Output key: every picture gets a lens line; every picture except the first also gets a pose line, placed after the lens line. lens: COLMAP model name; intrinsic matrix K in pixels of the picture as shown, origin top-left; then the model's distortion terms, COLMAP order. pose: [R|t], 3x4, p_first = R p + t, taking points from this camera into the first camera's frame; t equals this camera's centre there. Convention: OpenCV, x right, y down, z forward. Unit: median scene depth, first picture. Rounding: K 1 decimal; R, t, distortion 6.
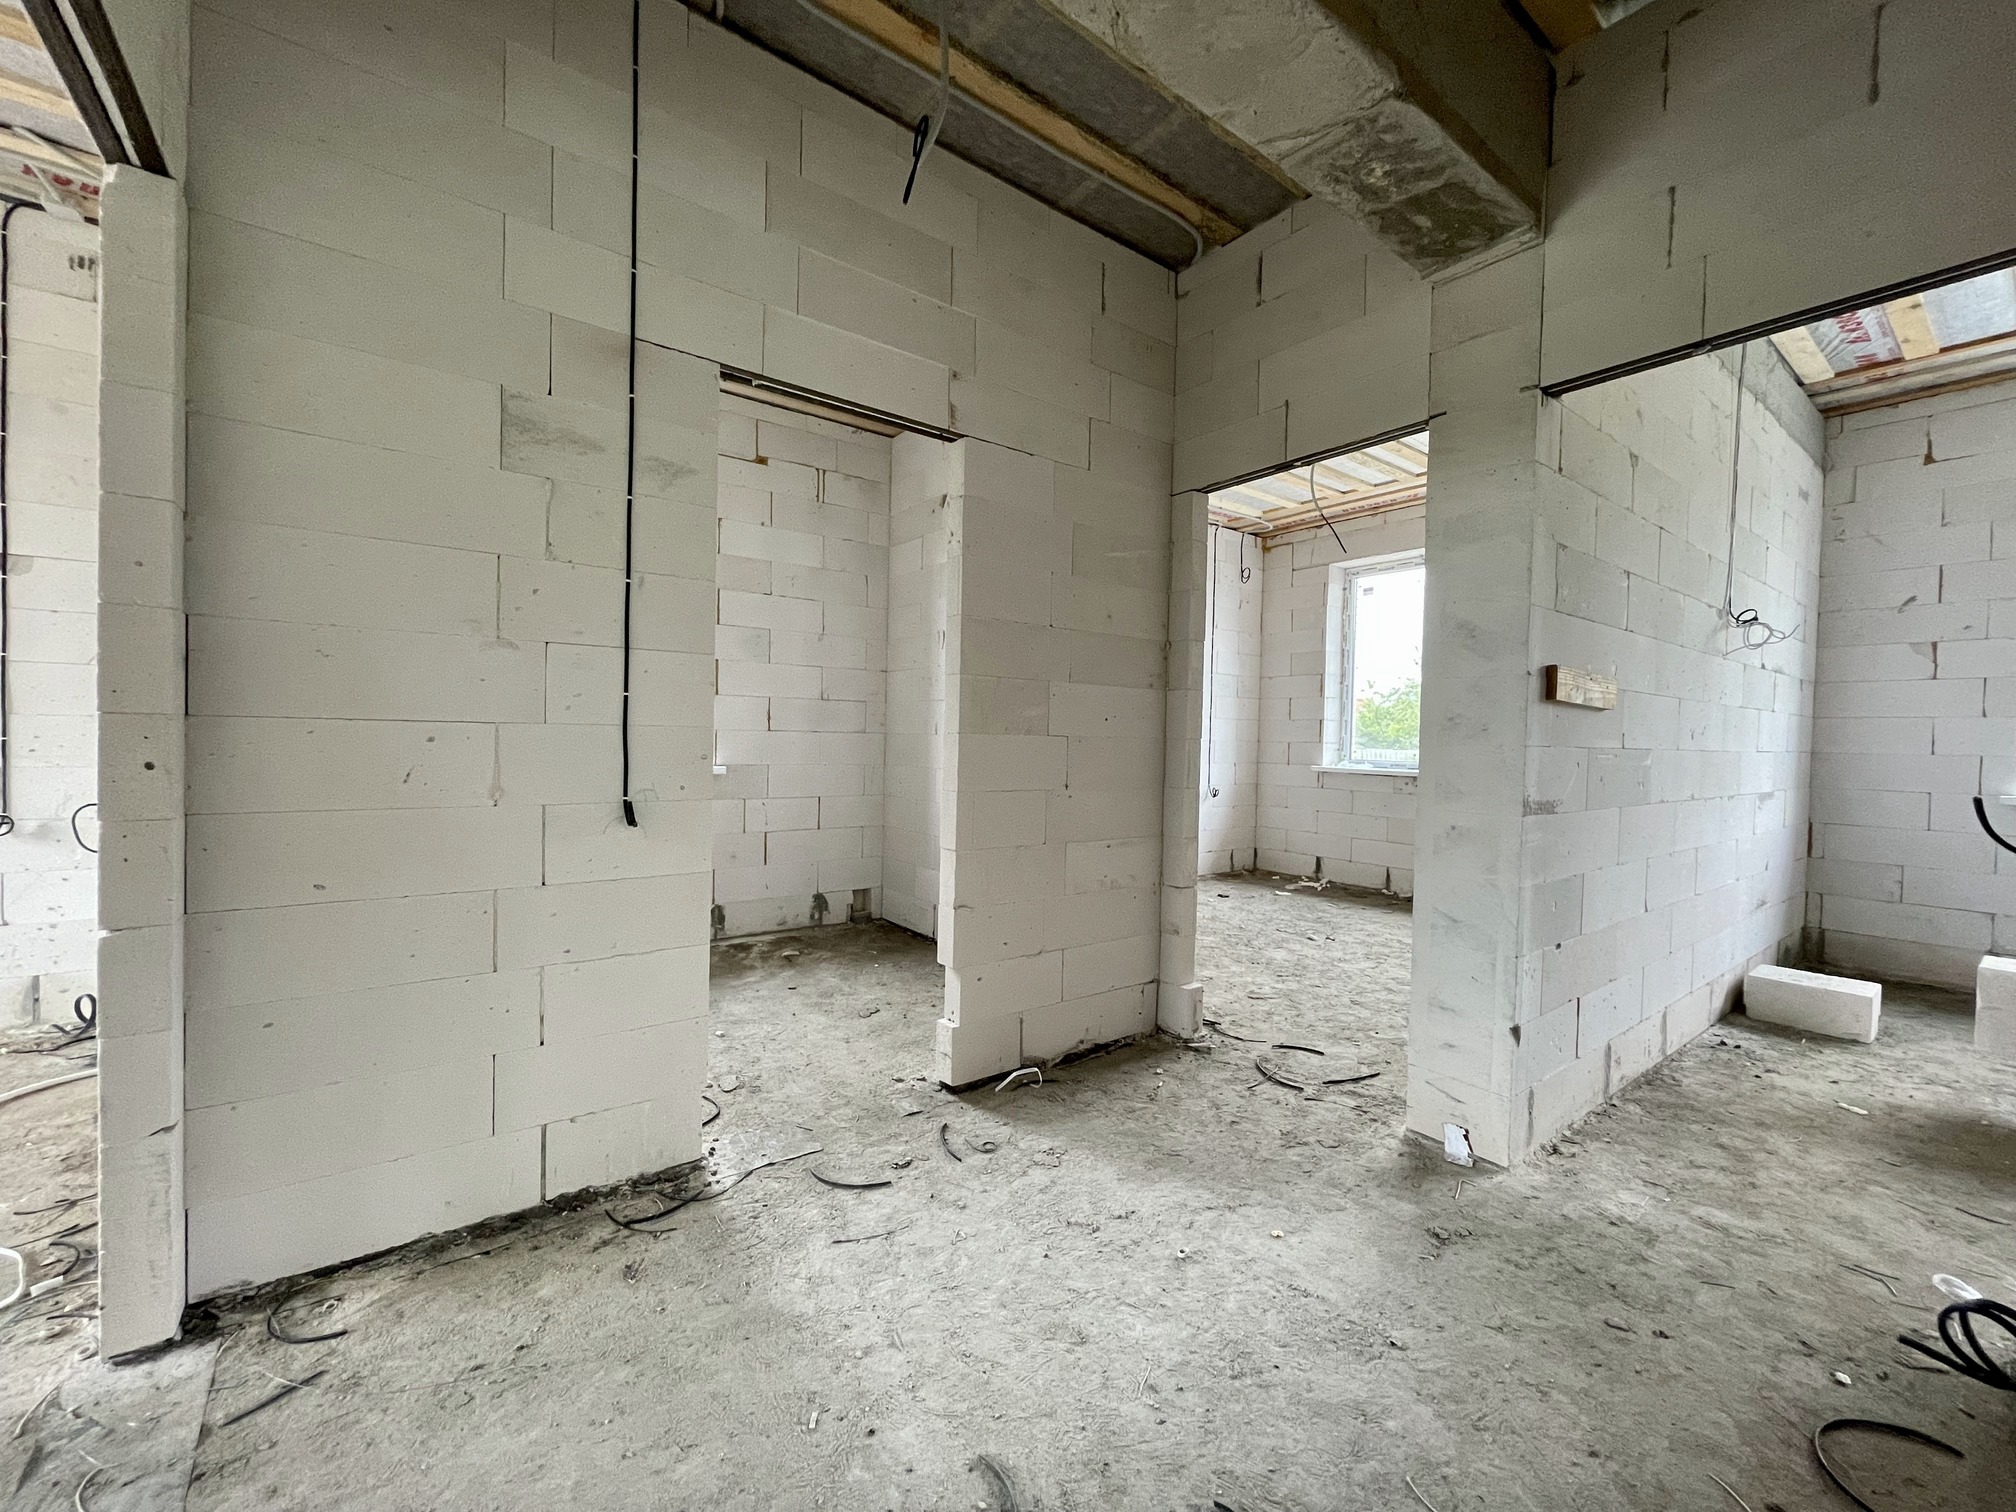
lens RADIAL K [[814.6, 0, 1005.7], [0, 814.6, 756.3], [0, 0, 1]] dist [-0.002175, -0.000133]
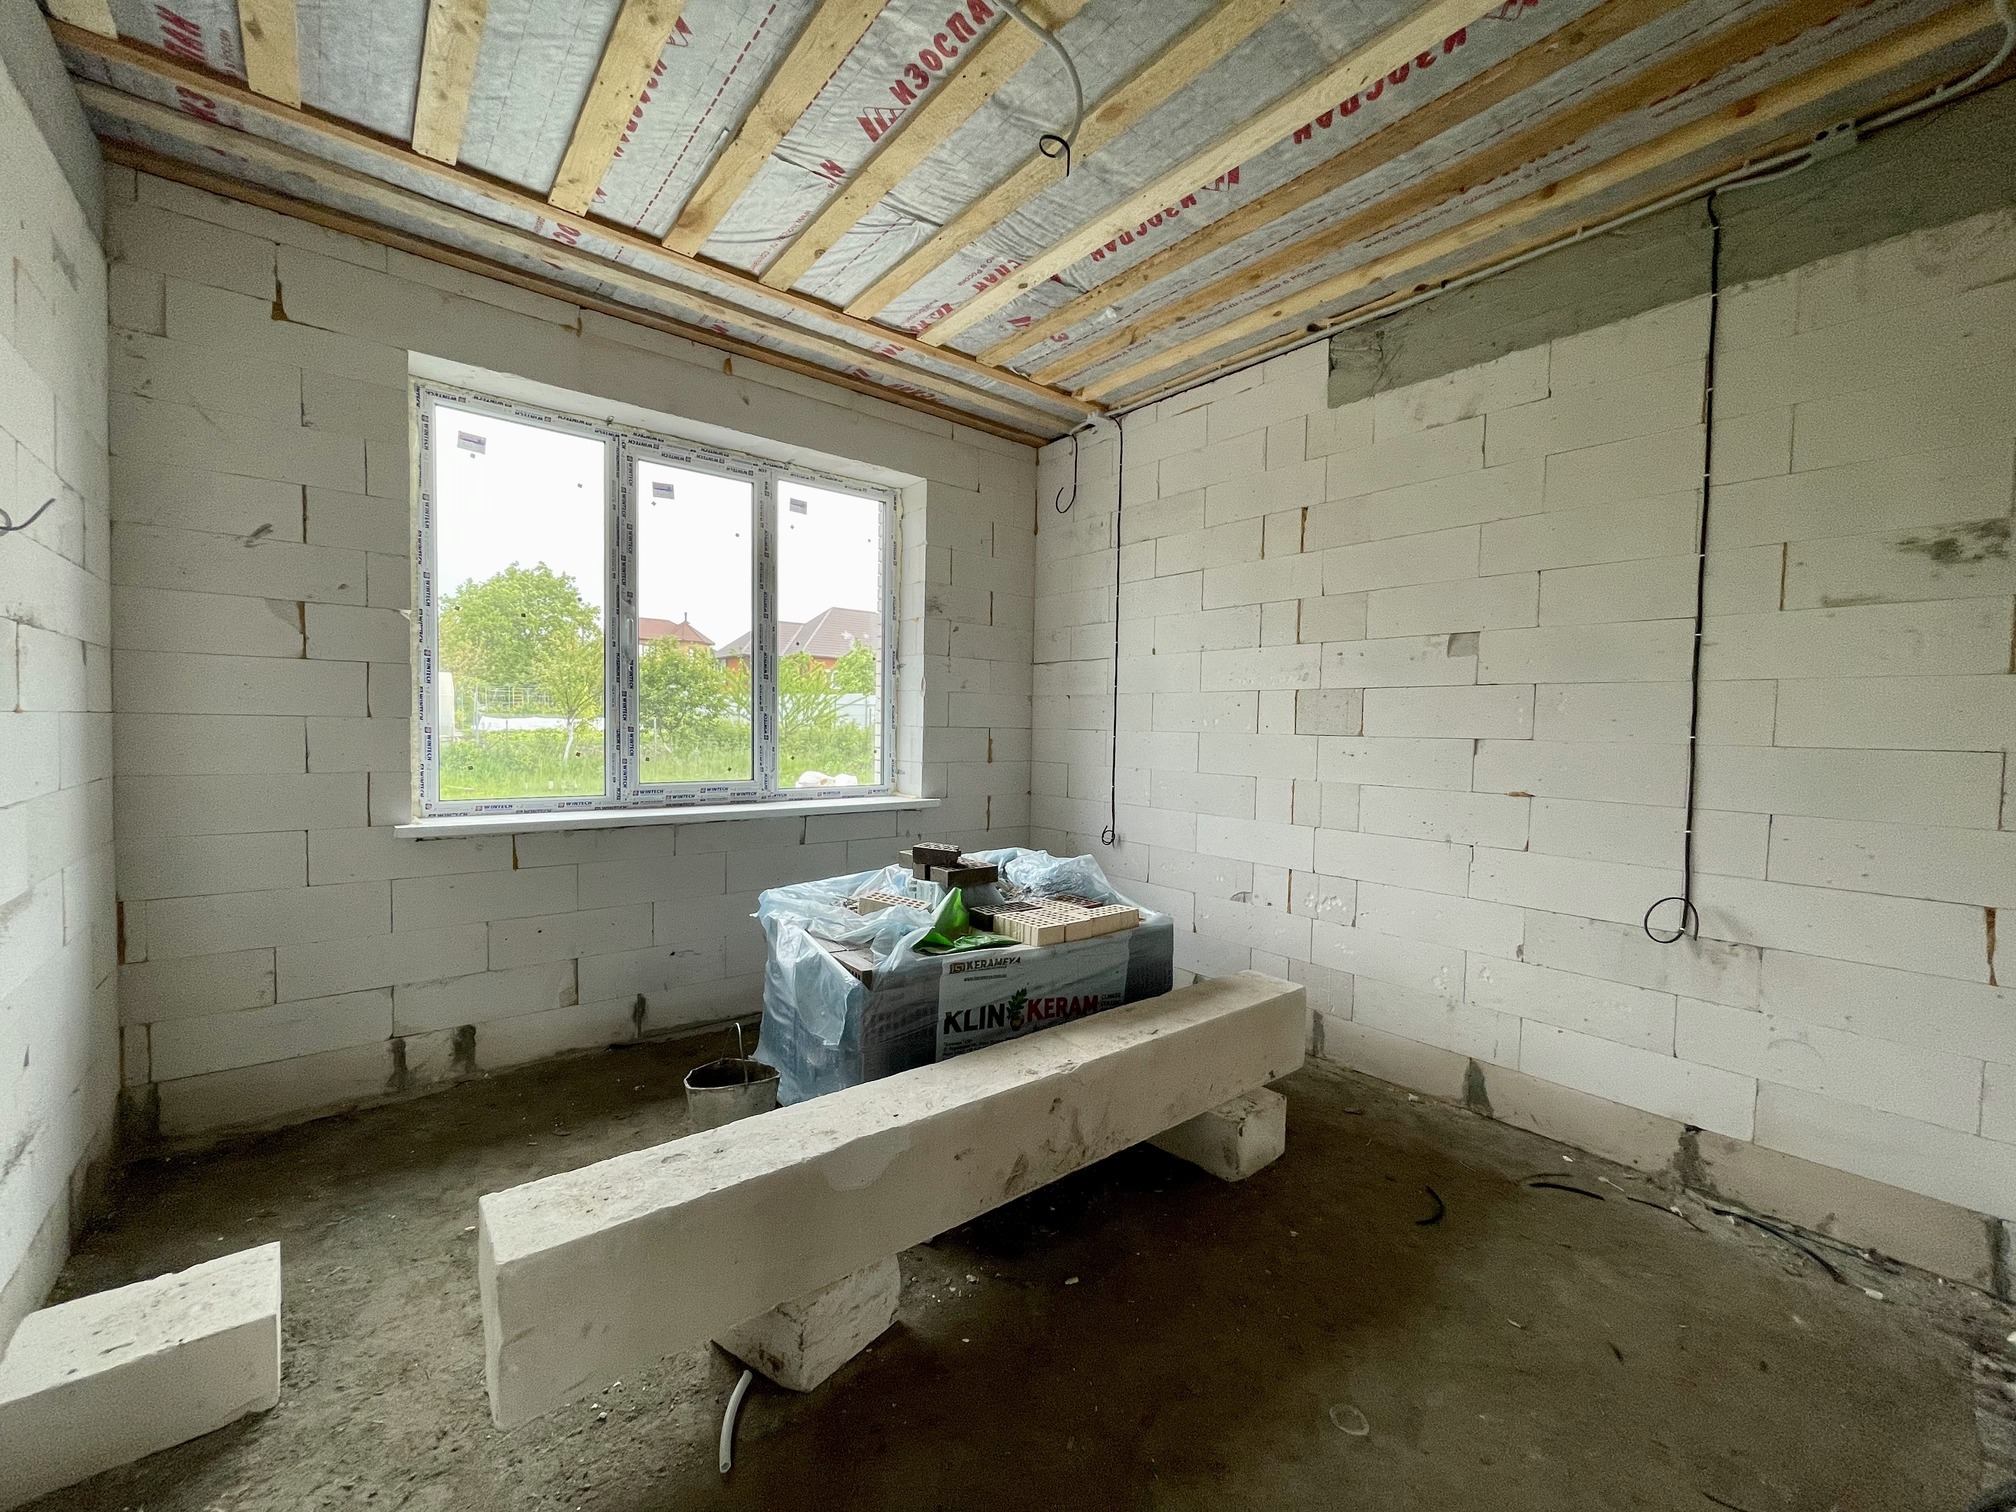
lens RADIAL K [[814.6, 0, 1005.7], [0, 814.6, 756.3], [0, 0, 1]] dist [-0.002175, -0.000133]
pose [[-0.043507, -0.047429, 0.997927, 0.428130], [0.011852, 0.998778, 0.047986, -0.038112], [-0.998983, 0.013915, -0.042892, 0.430858]]
